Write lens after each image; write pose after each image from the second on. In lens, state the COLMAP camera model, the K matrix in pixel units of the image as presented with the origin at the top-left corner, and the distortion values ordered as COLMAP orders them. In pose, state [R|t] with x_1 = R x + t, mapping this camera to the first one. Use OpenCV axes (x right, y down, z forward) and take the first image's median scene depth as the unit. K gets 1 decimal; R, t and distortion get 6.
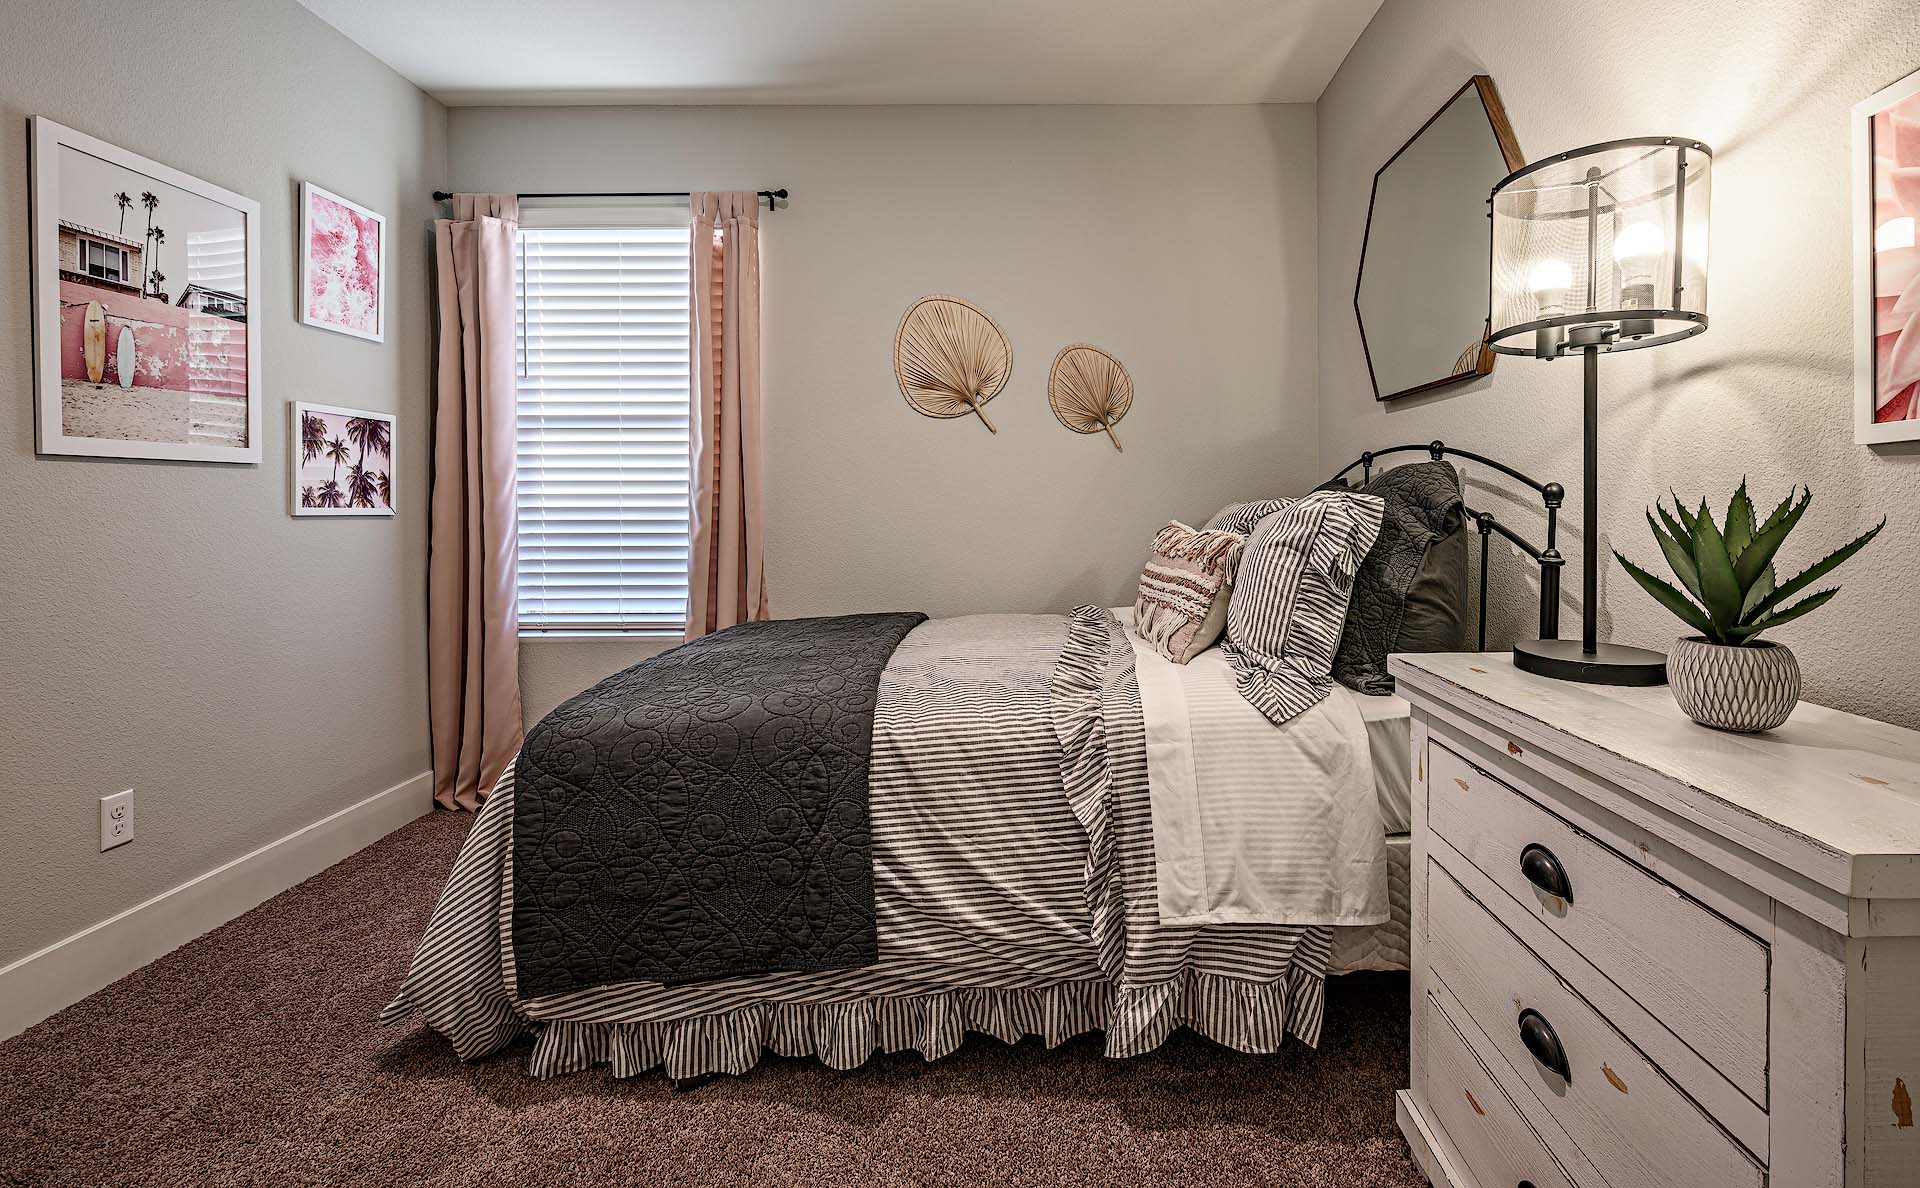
lens RADIAL K [[824.9, 0, 960.2], [0, 824.9, 518.5], [0, 0, 1]] dist [0.012777, 0.000186]
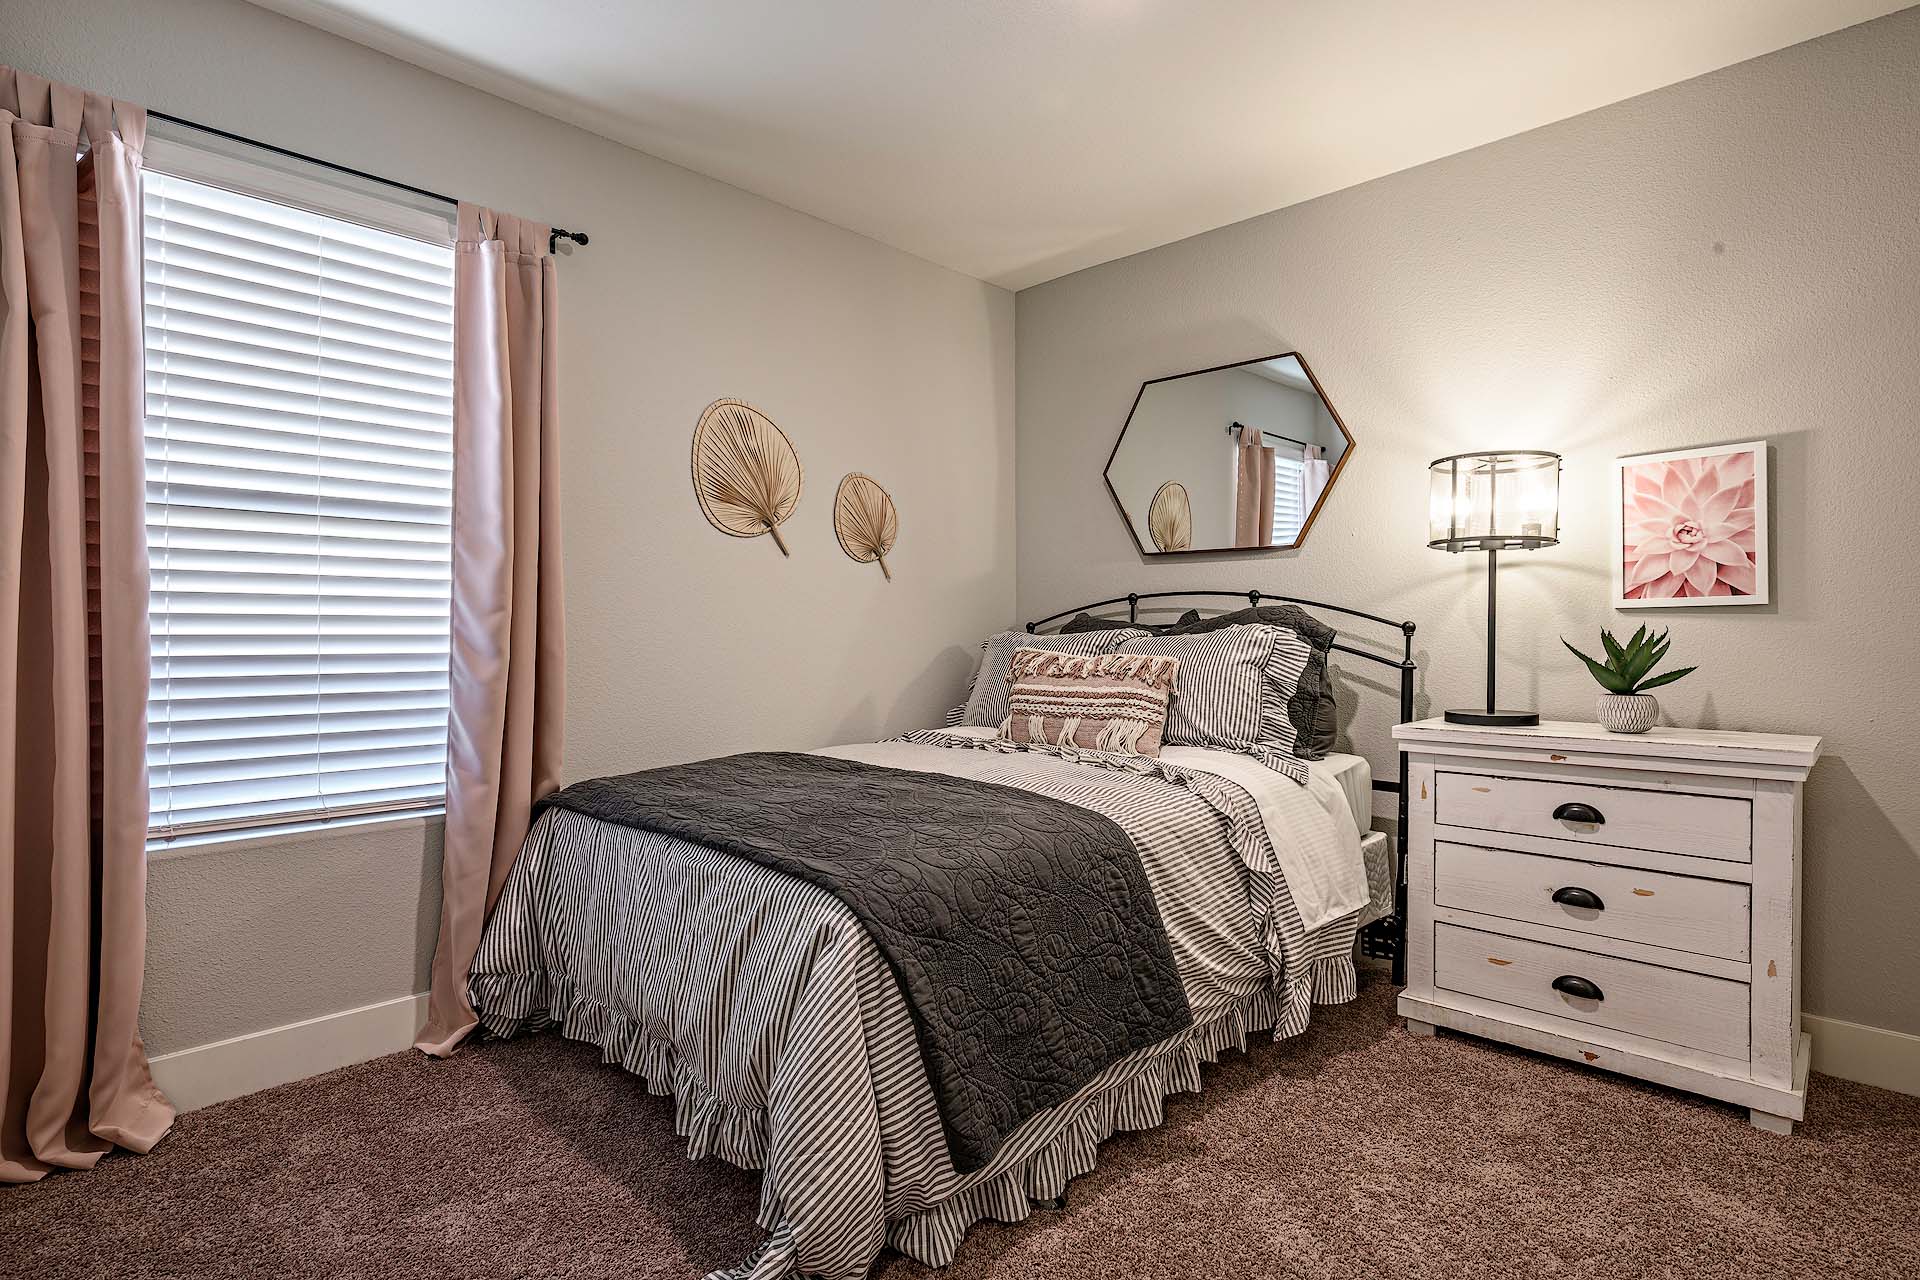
lens RADIAL K [[908.6, 0, 960.0], [0, 908.6, 640.0], [0, 0, 1]] dist [-0.003045, -0.000359]
pose [[0.725004, -0.001126, 0.688744, -1.077209], [0.008981, 0.999929, -0.007819, 0.001553], [-0.688686, 0.011854, 0.724963, 0.243723]]
